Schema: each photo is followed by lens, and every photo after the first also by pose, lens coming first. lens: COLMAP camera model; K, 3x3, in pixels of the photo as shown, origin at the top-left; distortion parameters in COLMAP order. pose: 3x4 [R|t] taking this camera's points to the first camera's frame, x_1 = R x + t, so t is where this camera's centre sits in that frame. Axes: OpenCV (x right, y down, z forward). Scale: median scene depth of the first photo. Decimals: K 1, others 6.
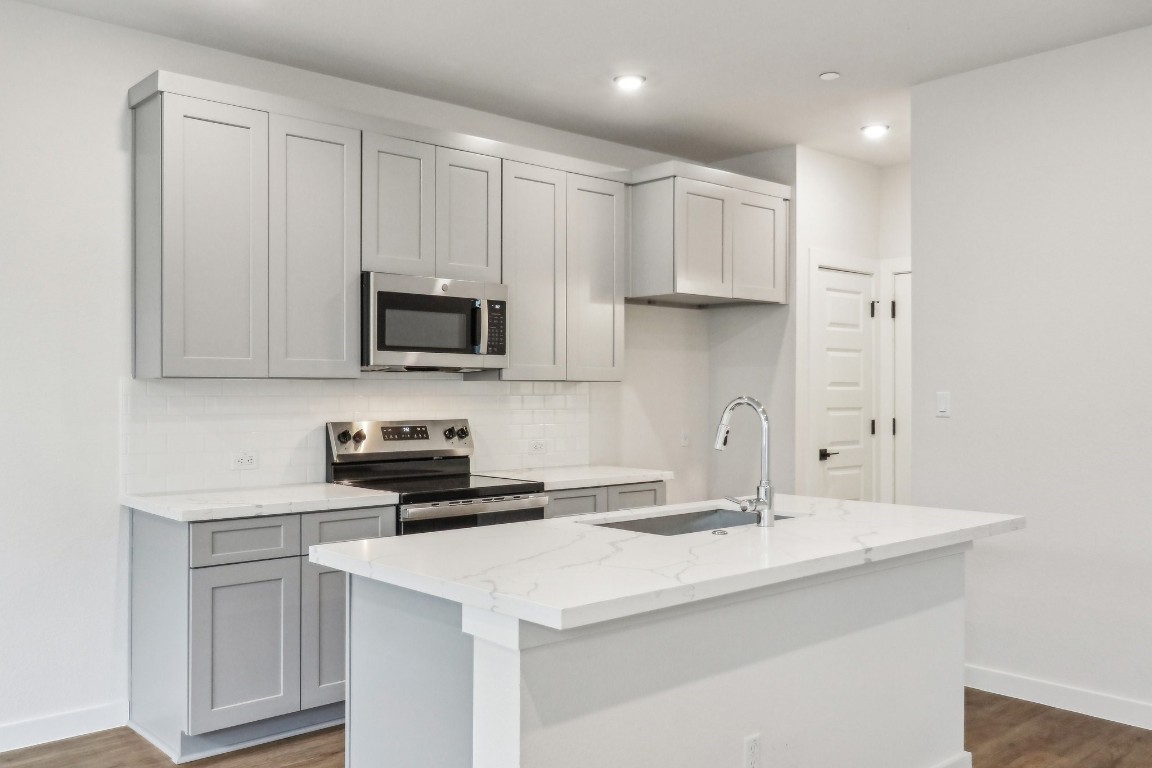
lens RADIAL K [[976.9, 0, 578.2], [0, 976.9, 387.3], [0, 0, 1]] dist [0.002014, 0.001067]
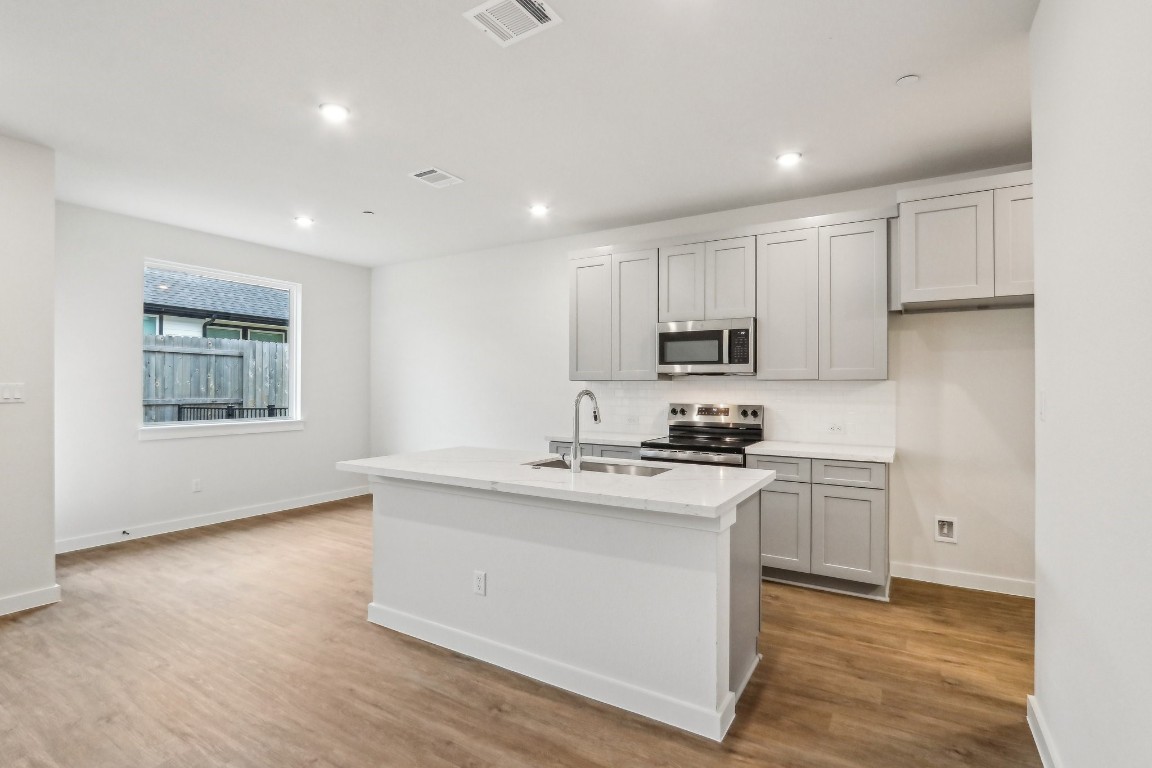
lens RADIAL K [[555.0, 0, 553.2], [0, 555.0, 385.9], [0, 0, 1]] dist [-0.027800, 0.000093]
pose [[0.276128, -0.000409, -0.961121, 0.710241], [0.002496, 0.999997, 0.000291, 0.001129], [0.961118, -0.002479, 0.276128, 0.483859]]
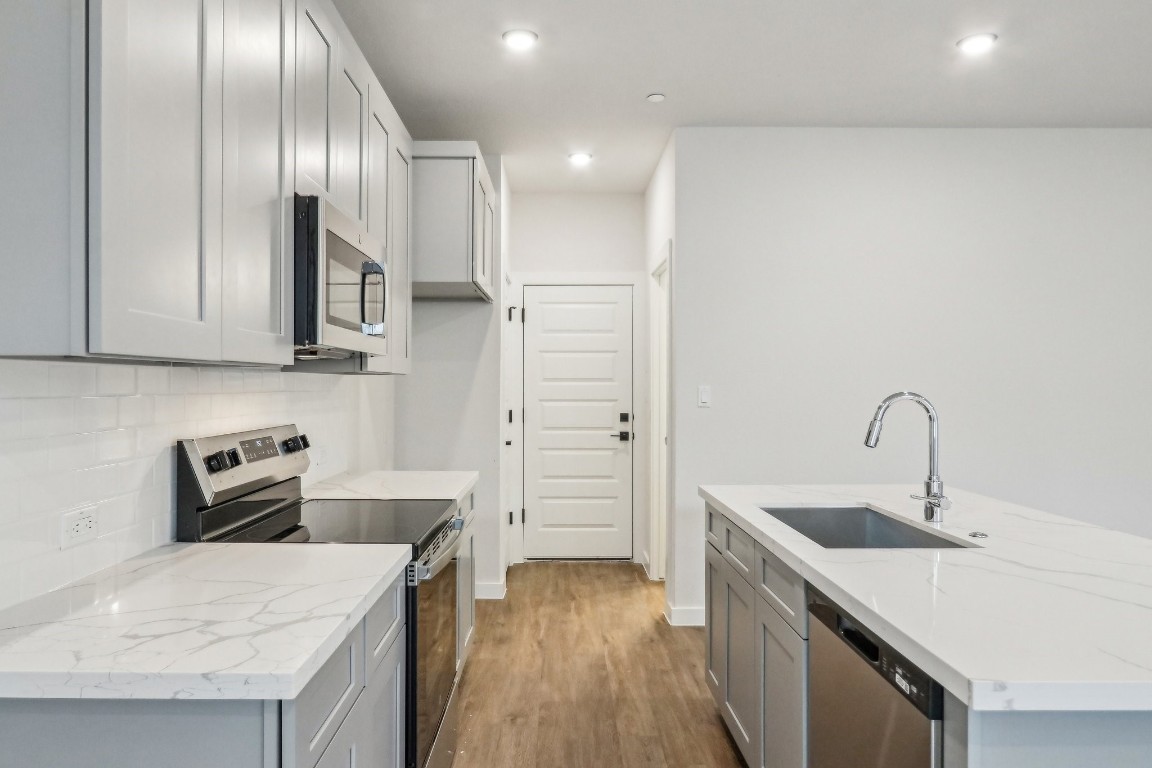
lens RADIAL K [[740.4, 0, 554.5], [0, 740.4, 382.4], [0, 0, 1]] dist [-0.002983, -0.002285]
pose [[0.659507, 0.003207, 0.751692, -0.439163], [-0.004334, 0.999991, -0.000465, 0.000991], [-0.751686, -0.002951, 0.659514, 0.535069]]
